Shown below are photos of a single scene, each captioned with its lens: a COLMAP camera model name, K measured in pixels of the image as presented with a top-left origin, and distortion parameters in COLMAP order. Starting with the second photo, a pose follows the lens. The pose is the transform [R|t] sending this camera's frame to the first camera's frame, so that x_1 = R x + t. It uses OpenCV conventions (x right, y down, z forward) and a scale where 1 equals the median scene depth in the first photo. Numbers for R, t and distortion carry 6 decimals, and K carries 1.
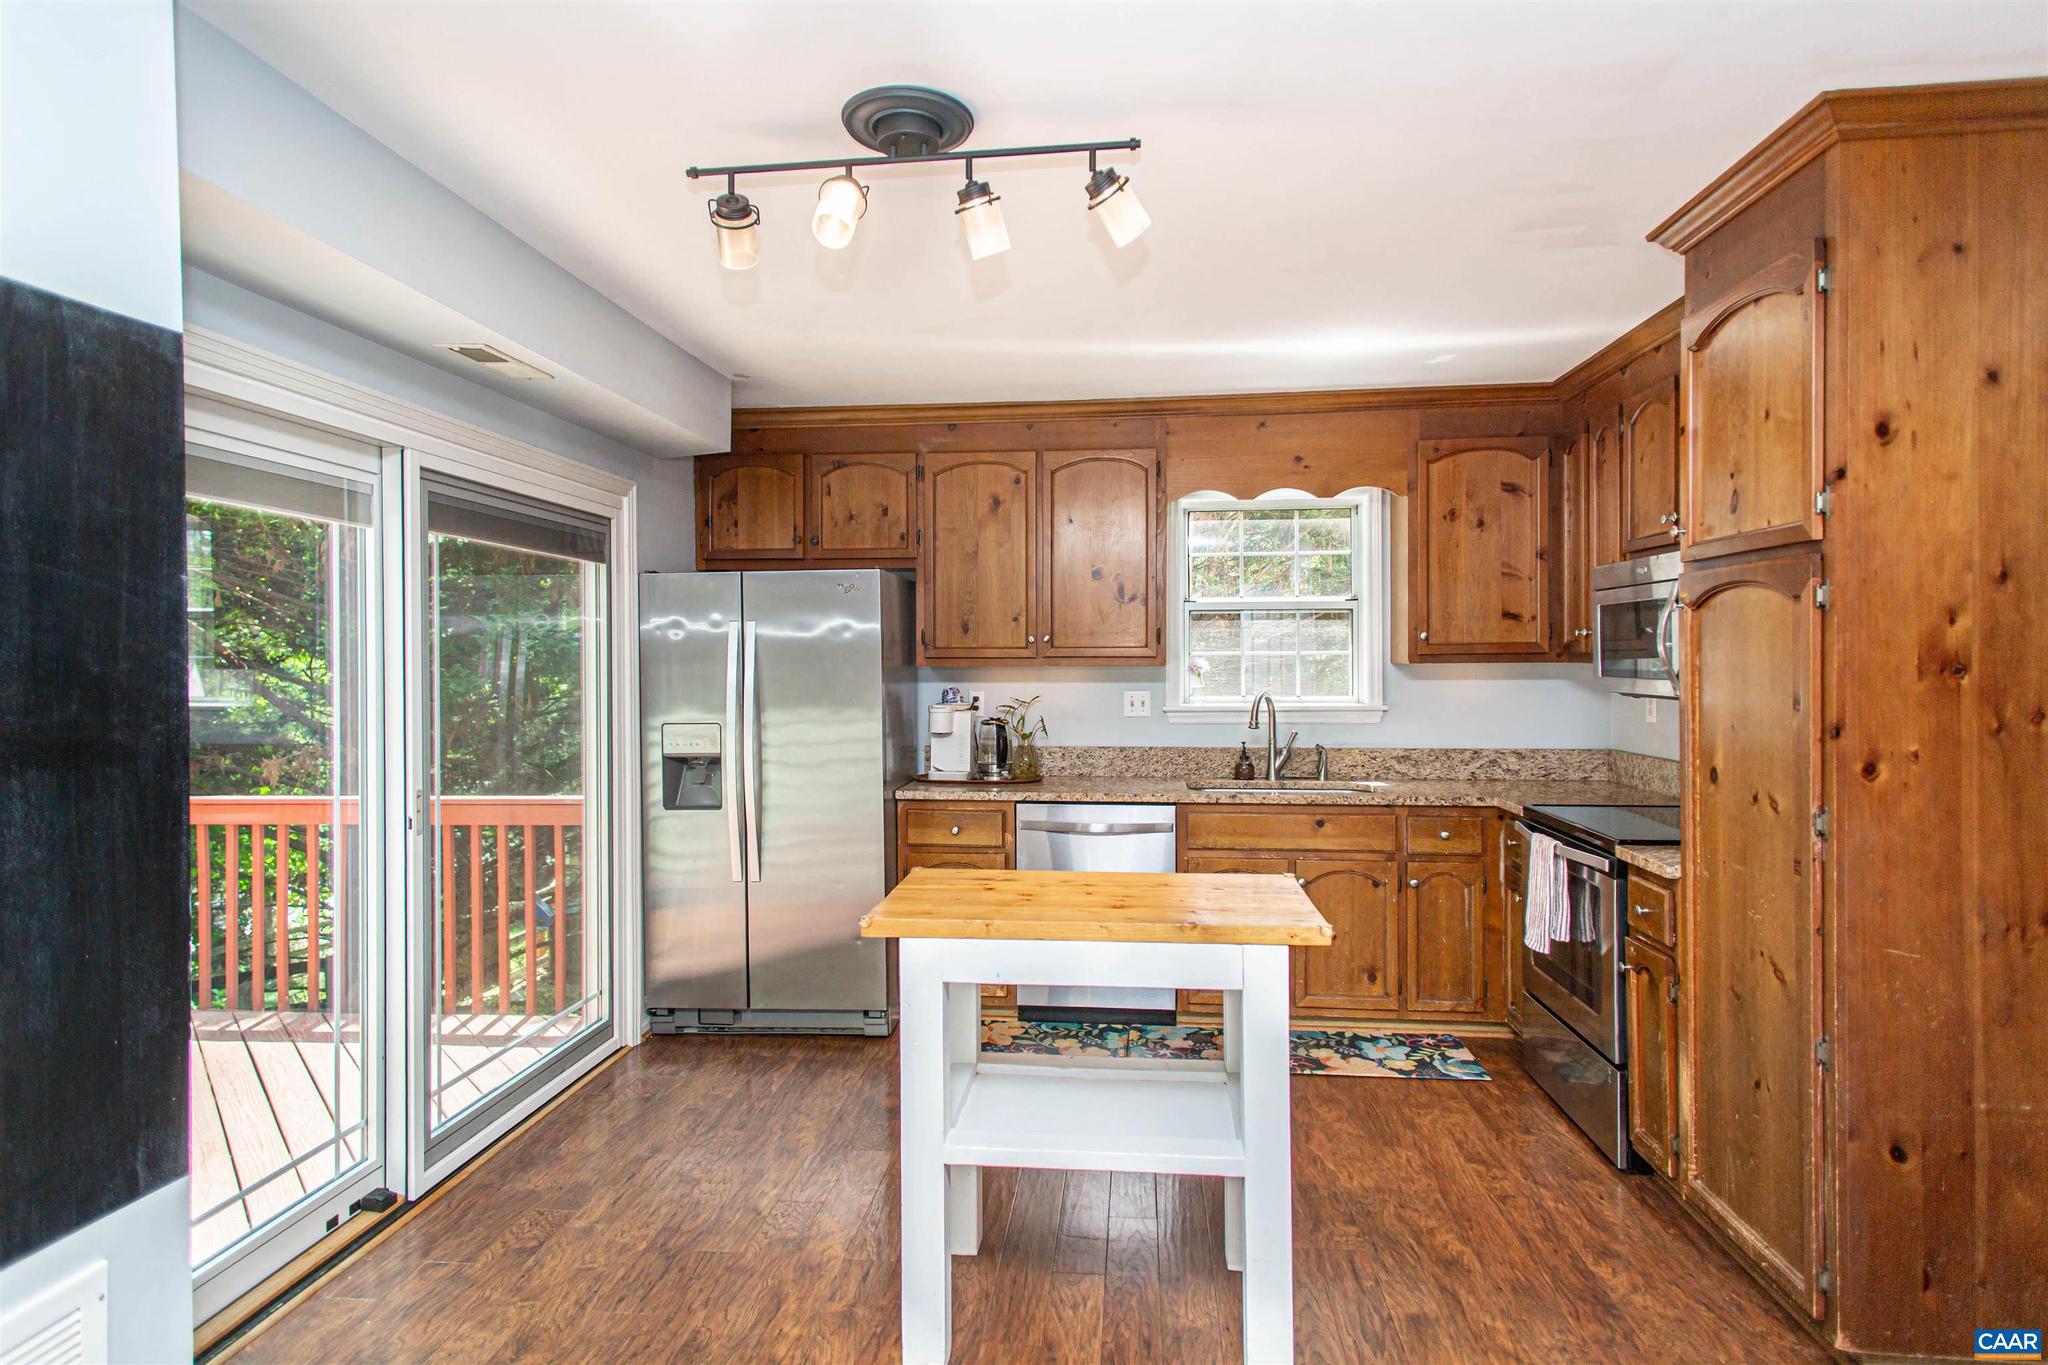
lens RADIAL K [[1132.0, 0, 1021.6], [0, 1132.0, 675.2], [0, 0, 1]] dist [0.021003, -0.000259]
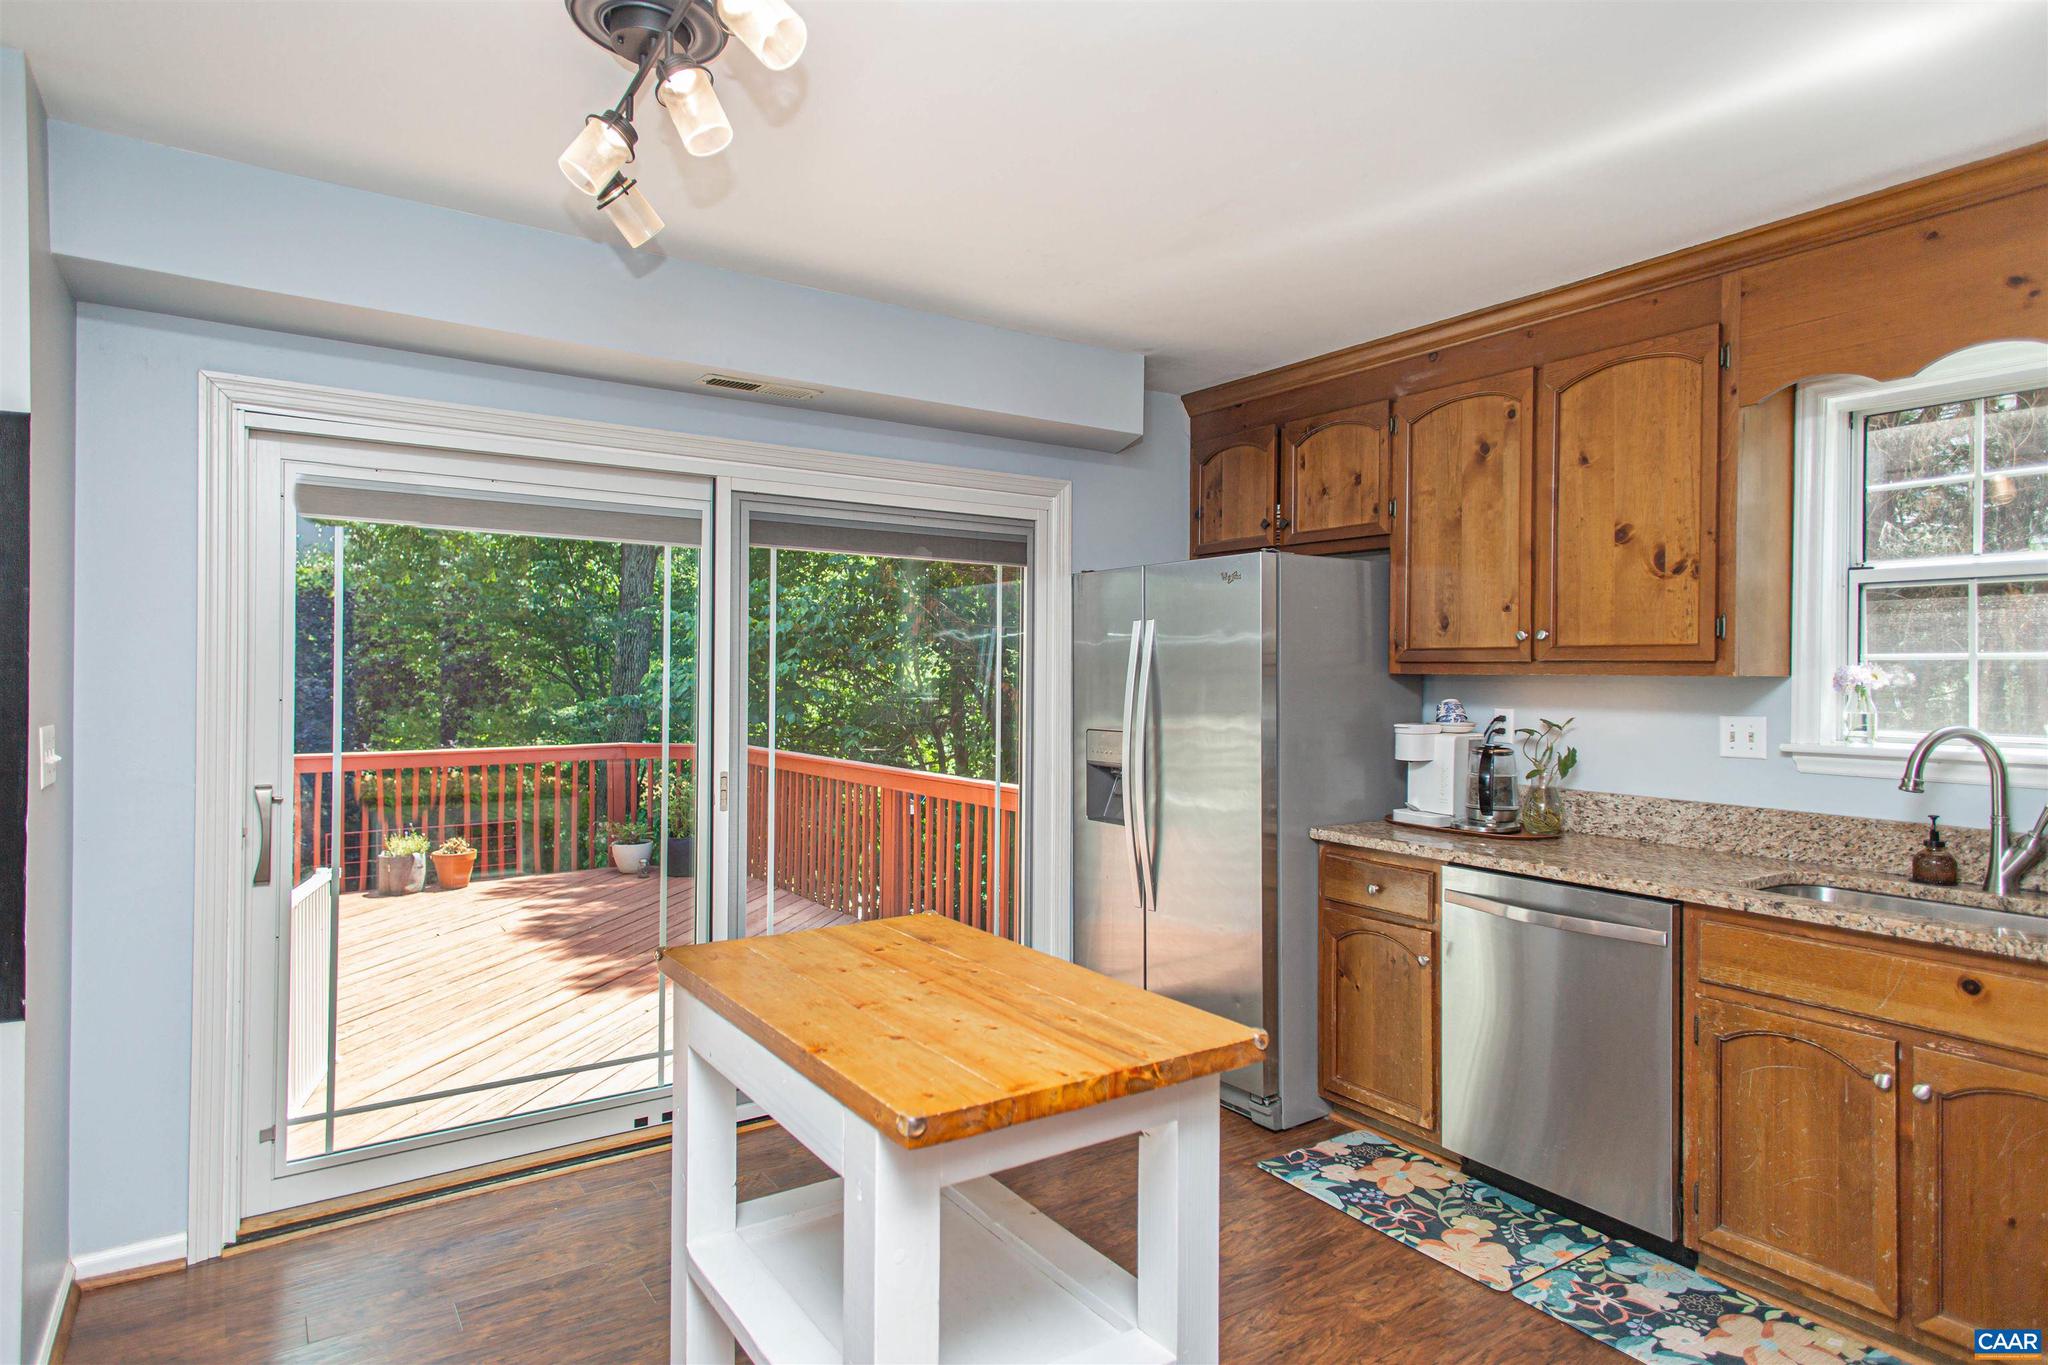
lens RADIAL K [[1132.0, 0, 1030.2], [0, 1132.0, 673.4], [0, 0, 1]] dist [0.021003, -0.000259]
pose [[0.654457, 0.009868, -0.756035, 0.342101], [-0.019699, 0.999798, -0.004003, 0.000461], [0.755842, 0.017513, 0.654519, 0.308228]]
